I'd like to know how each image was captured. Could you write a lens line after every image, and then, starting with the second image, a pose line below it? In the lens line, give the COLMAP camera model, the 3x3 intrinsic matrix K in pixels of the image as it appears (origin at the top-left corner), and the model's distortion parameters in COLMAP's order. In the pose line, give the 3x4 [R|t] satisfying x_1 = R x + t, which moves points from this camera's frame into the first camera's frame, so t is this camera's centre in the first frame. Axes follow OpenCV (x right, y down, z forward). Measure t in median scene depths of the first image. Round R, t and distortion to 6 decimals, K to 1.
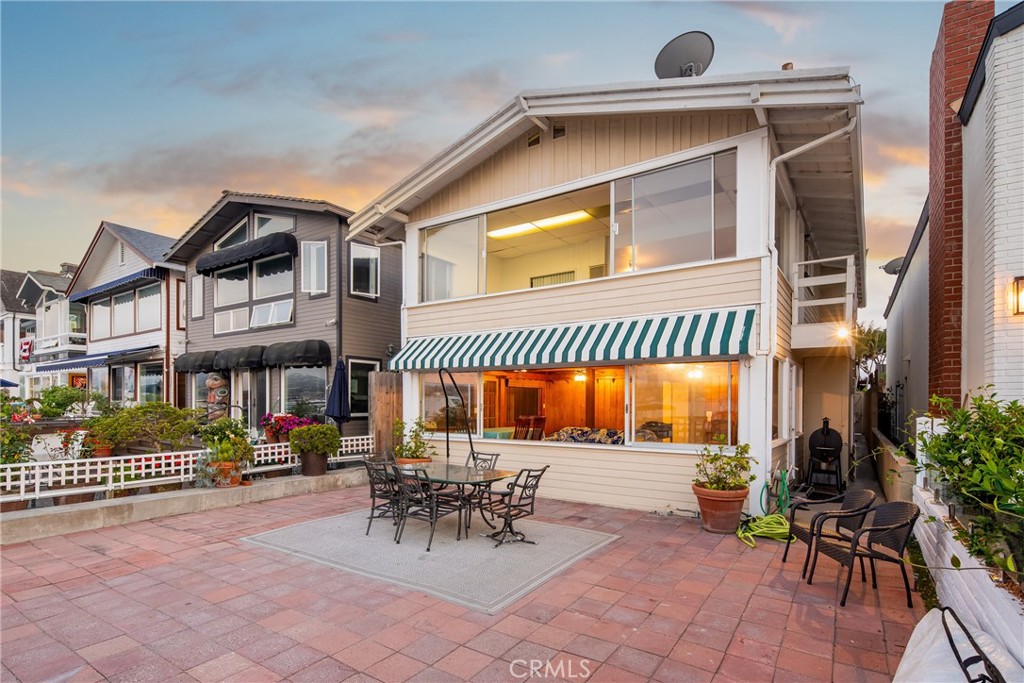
lens RADIAL K [[503.1, 0, 512.9], [0, 503.1, 417.5], [0, 0, 1]] dist [-0.003082, -0.000263]
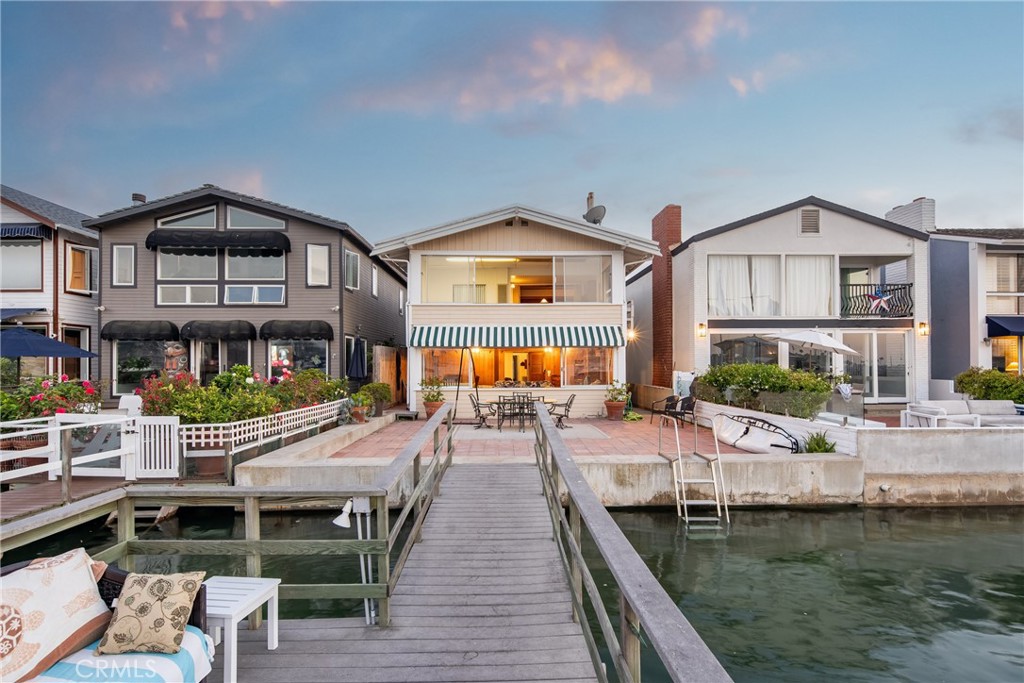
lens RADIAL K [[509.3, 0, 513.1], [0, 509.3, 361.3], [0, 0, 1]] dist [-0.002509, -0.000310]
pose [[0.811619, -0.004377, 0.584170, -1.088343], [0.025472, 0.999286, -0.027903, 0.003739], [-0.583631, 0.037527, 0.811151, -0.529707]]
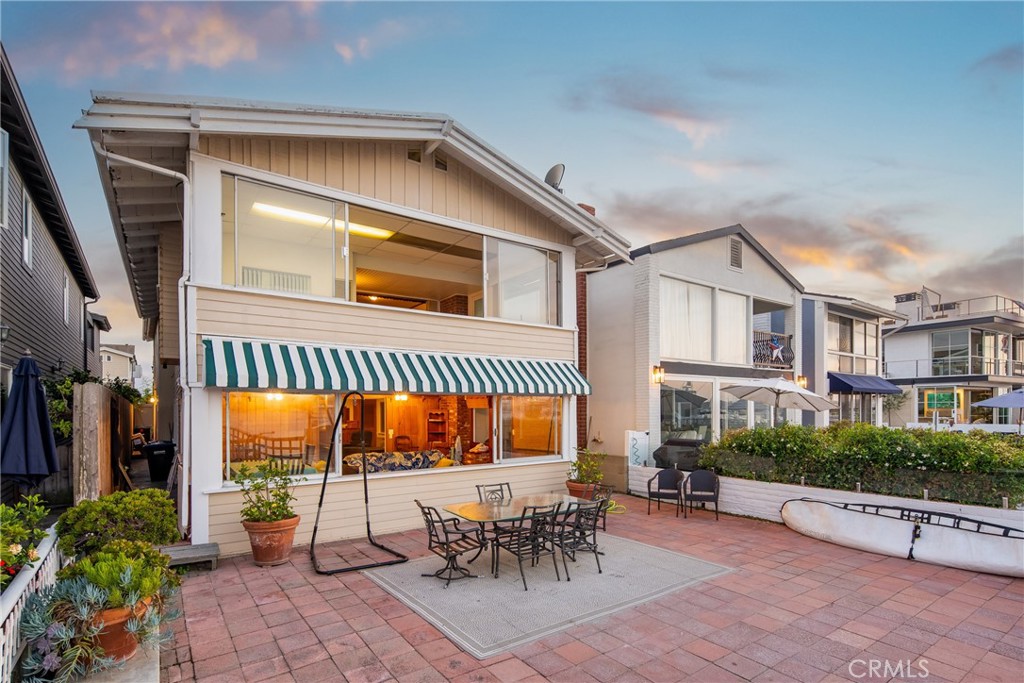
lens RADIAL K [[503.1, 0, 512.9], [0, 503.1, 417.5], [0, 0, 1]] dist [-0.003082, -0.000263]
pose [[0.337452, -0.022901, 0.941064, -0.843804], [0.035156, 0.999313, 0.011712, -0.061998], [-0.940686, 0.029132, 0.338025, 0.542053]]
